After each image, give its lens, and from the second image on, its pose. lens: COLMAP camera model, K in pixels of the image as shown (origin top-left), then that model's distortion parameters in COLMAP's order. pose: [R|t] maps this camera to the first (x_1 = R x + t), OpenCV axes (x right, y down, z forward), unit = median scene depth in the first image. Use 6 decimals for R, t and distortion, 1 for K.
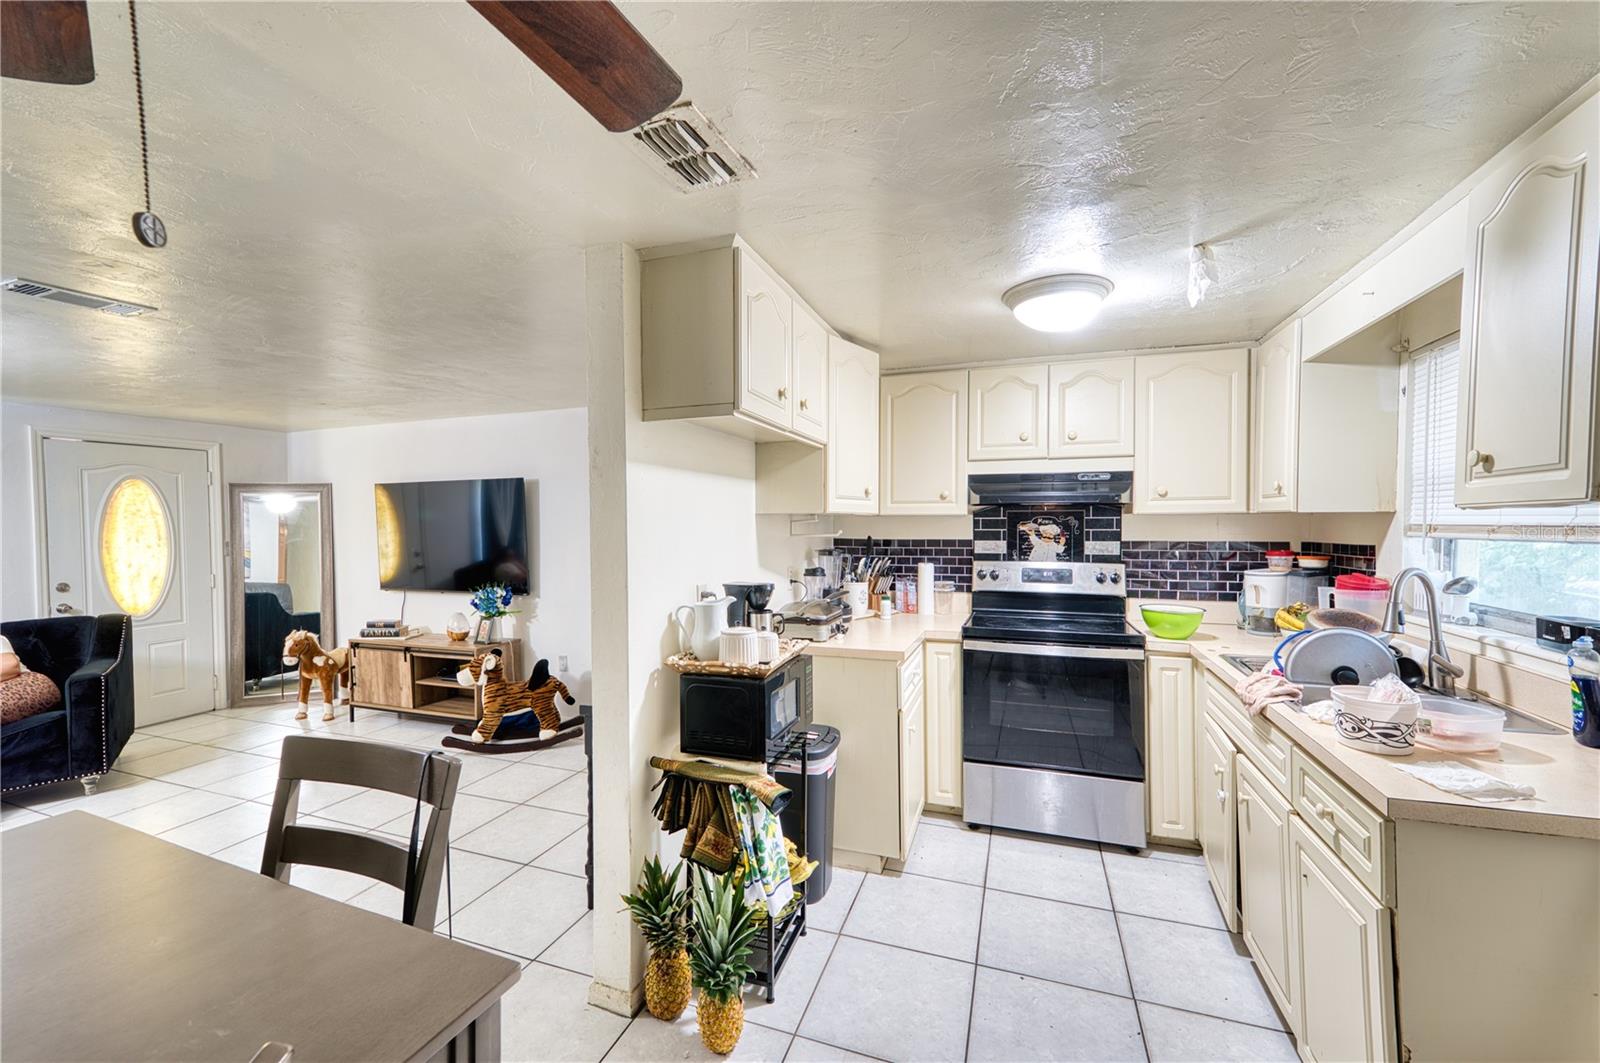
lens RADIAL K [[648.4, 0, 790.7], [0, 648.4, 527.4], [0, 0, 1]] dist [-0.011878, -0.000039]
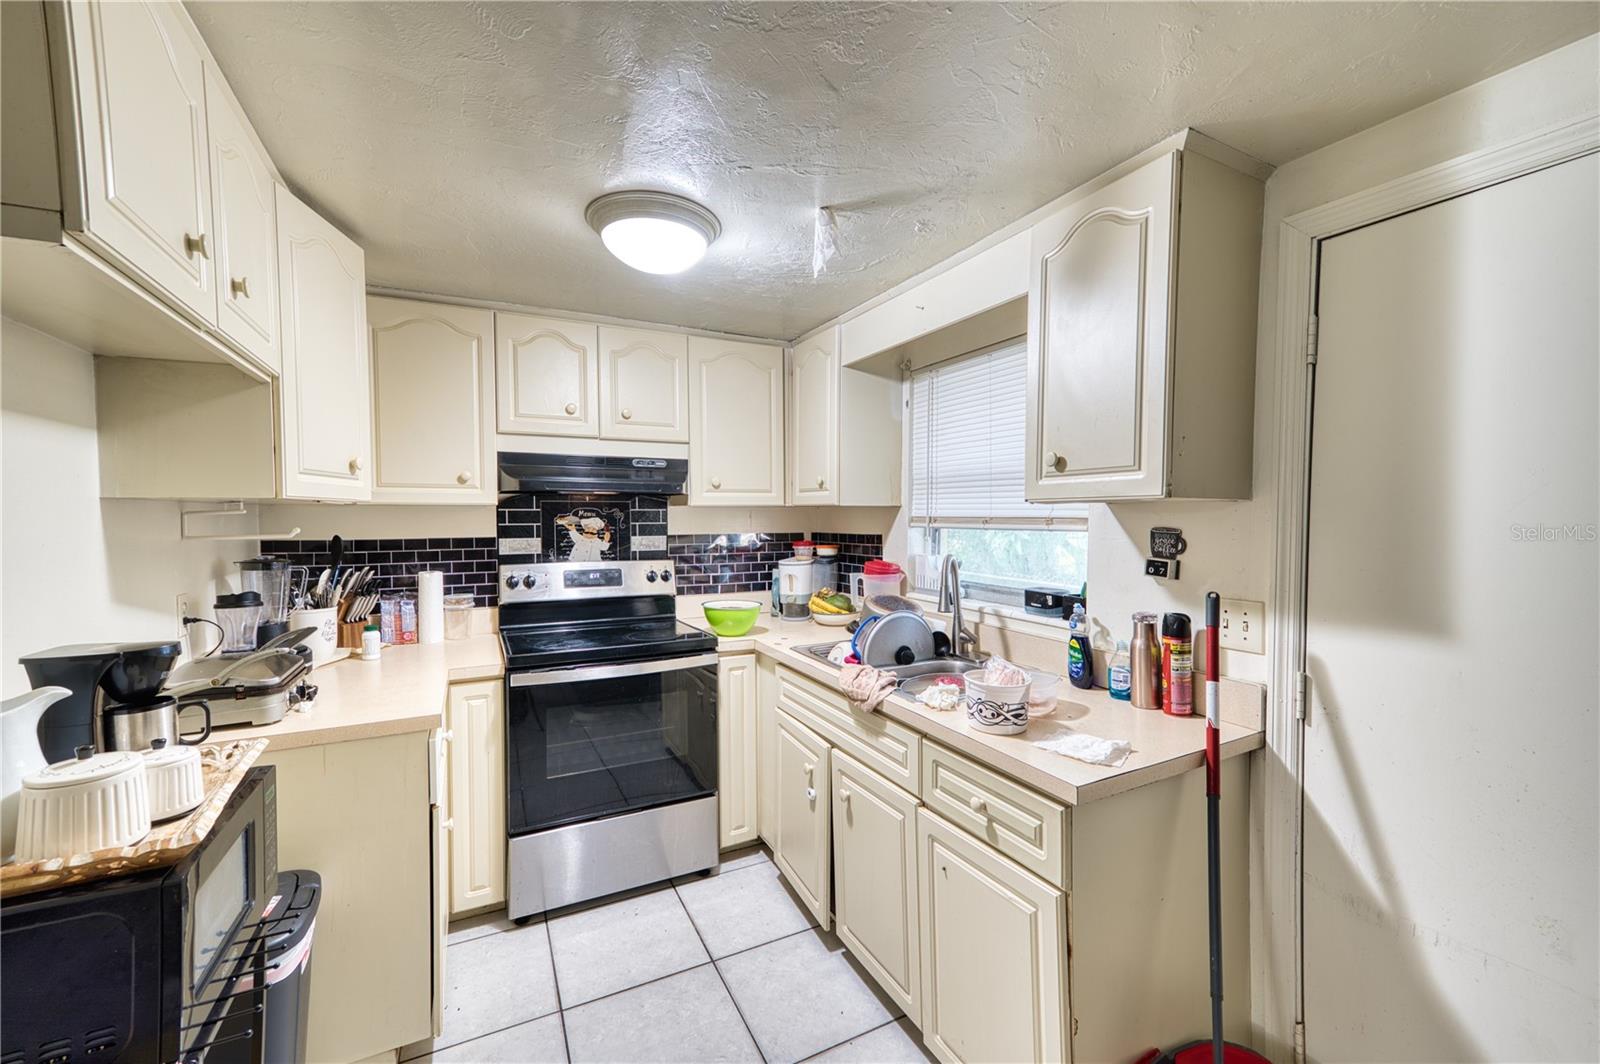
lens RADIAL K [[658.0, 0, 797.9], [0, 658.0, 530.2], [0, 0, 1]] dist [0.015746, -0.000035]
pose [[0.692527, -0.016420, 0.721205, -0.046959], [0.006196, 0.999839, 0.016814, -0.000820], [-0.721365, -0.007176, 0.692518, 0.244131]]
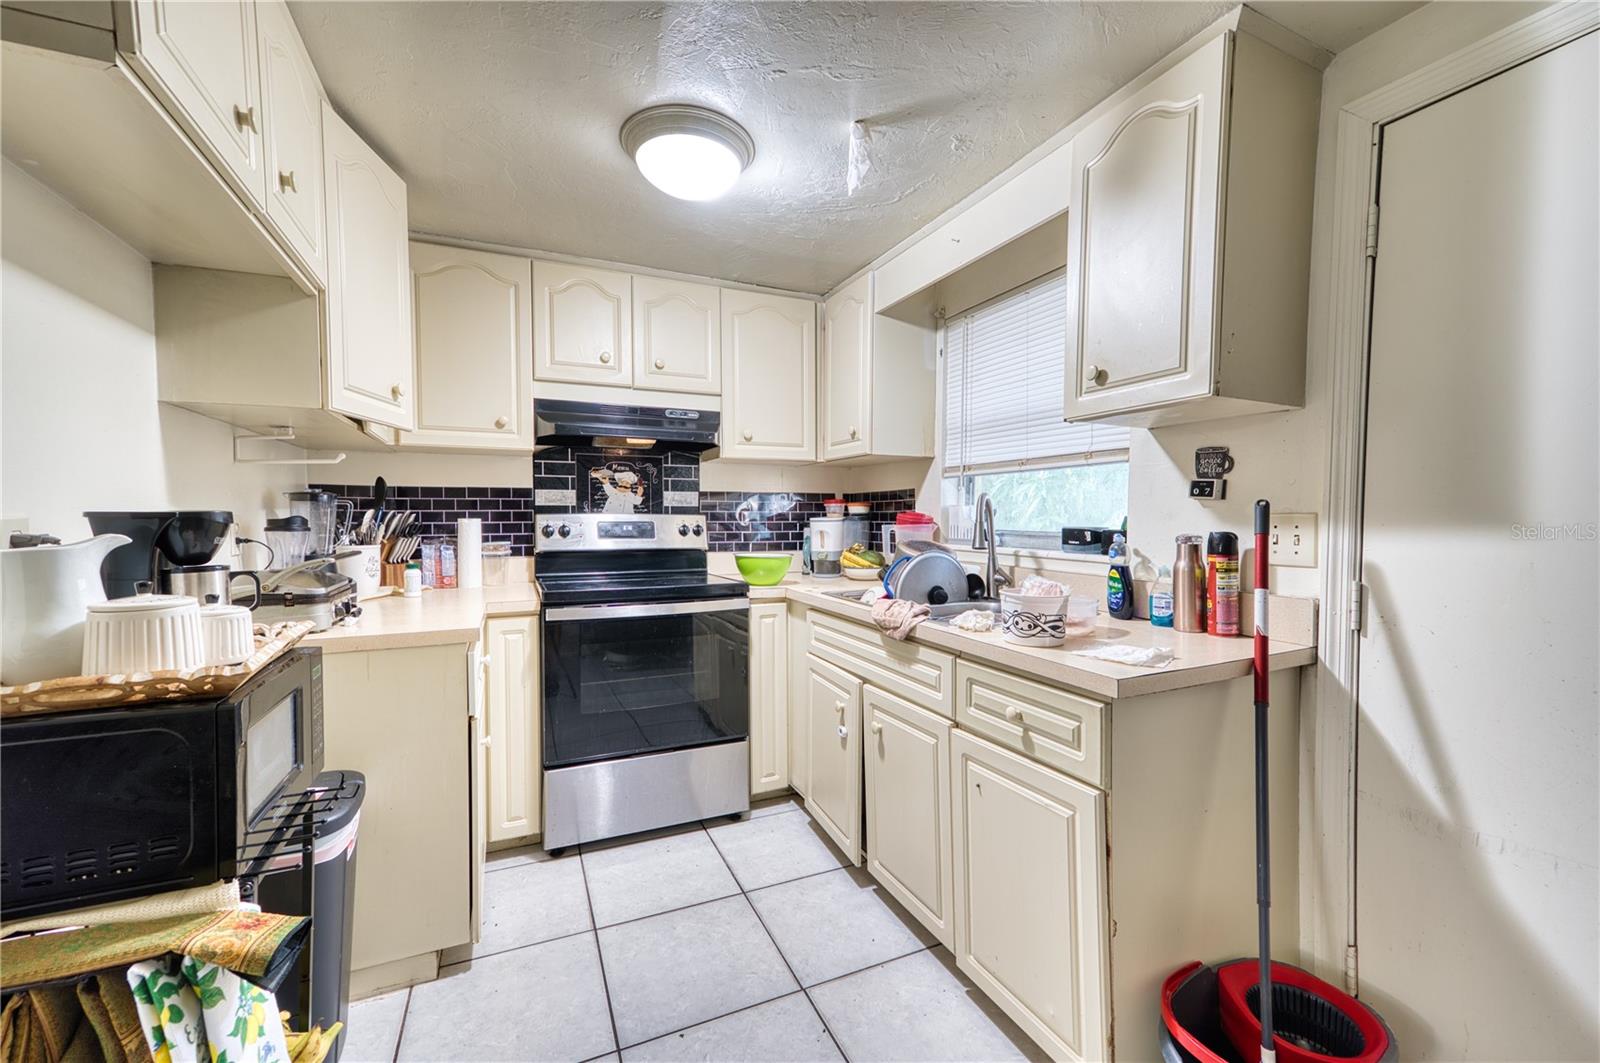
lens RADIAL K [[657.5, 0, 800.0], [0, 657.5, 531.5], [0, 0, 1]] dist [0.015626, 0.000046]
pose [[0.722743, -0.015653, 0.690939, -0.046652], [0.002903, 0.999803, 0.019614, 0.070486], [-0.691110, -0.012170, 0.722647, 0.247915]]
